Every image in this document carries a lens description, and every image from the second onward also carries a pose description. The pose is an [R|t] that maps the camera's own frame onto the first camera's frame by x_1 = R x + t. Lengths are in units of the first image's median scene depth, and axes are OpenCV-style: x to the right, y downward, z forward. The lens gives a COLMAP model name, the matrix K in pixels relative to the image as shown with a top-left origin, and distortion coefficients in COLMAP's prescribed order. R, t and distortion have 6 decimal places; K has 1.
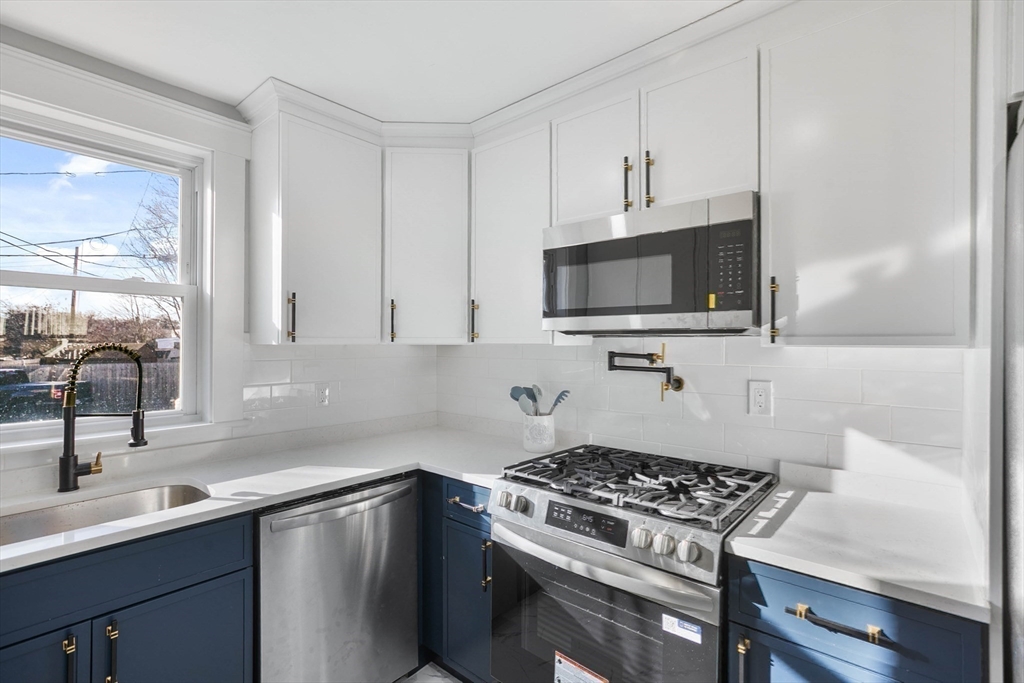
lens RADIAL K [[473.8, 0, 512.0], [0, 473.8, 341.5], [0, 0, 1]] dist [-0.039695, 0.022753]
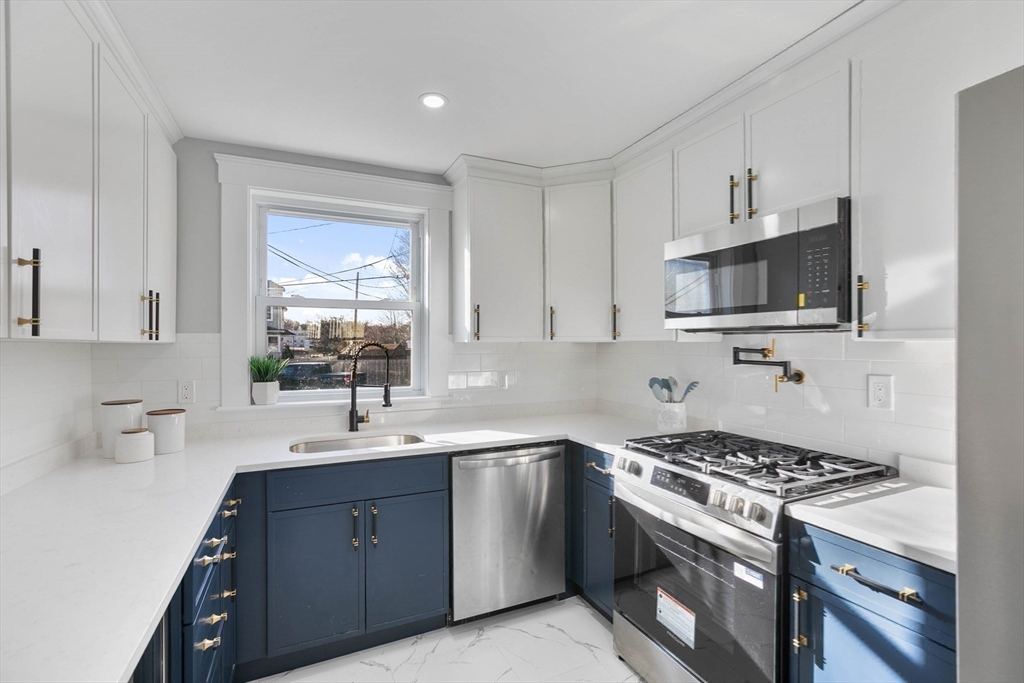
lens RADIAL K [[462.4, 0, 516.5], [0, 462.4, 344.4], [0, 0, 1]] dist [-0.039589, 0.020896]
pose [[0.912942, -0.003213, -0.408076, 0.215471], [0.005486, 0.999975, 0.004401, 0.008672], [0.408052, -0.006256, 0.912937, -0.223748]]
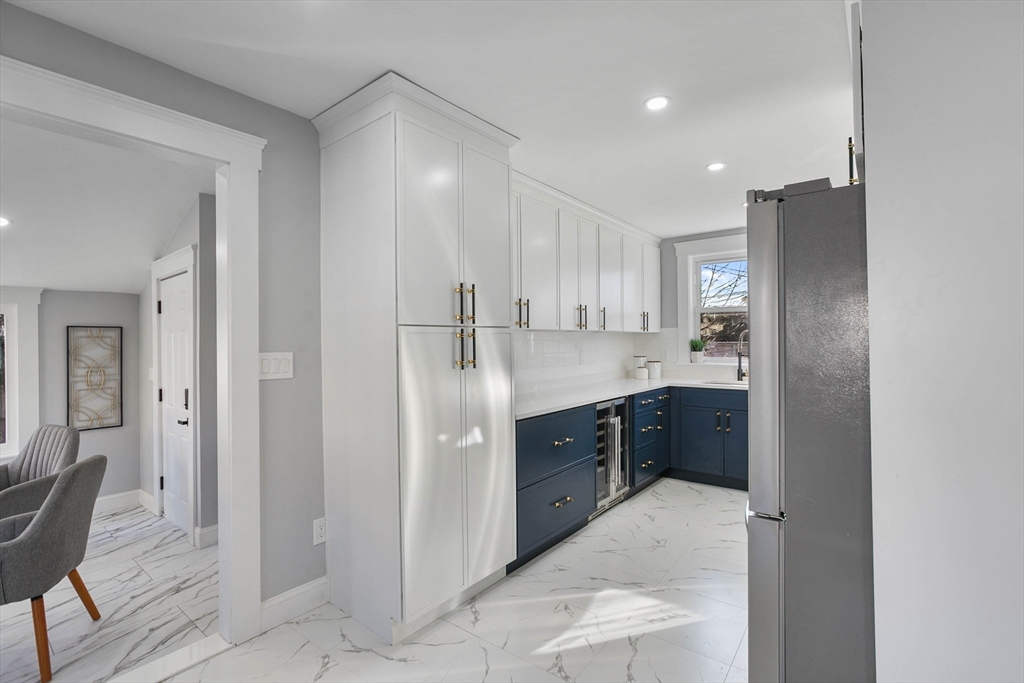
lens RADIAL K [[462.4, 0, 516.5], [0, 462.4, 344.4], [0, 0, 1]] dist [-0.039589, 0.020896]
pose [[0.042375, 0.008114, -0.999069, 1.711295], [0.012773, 0.999881, 0.008663, 0.043793], [0.999020, -0.013128, 0.042266, -0.480528]]
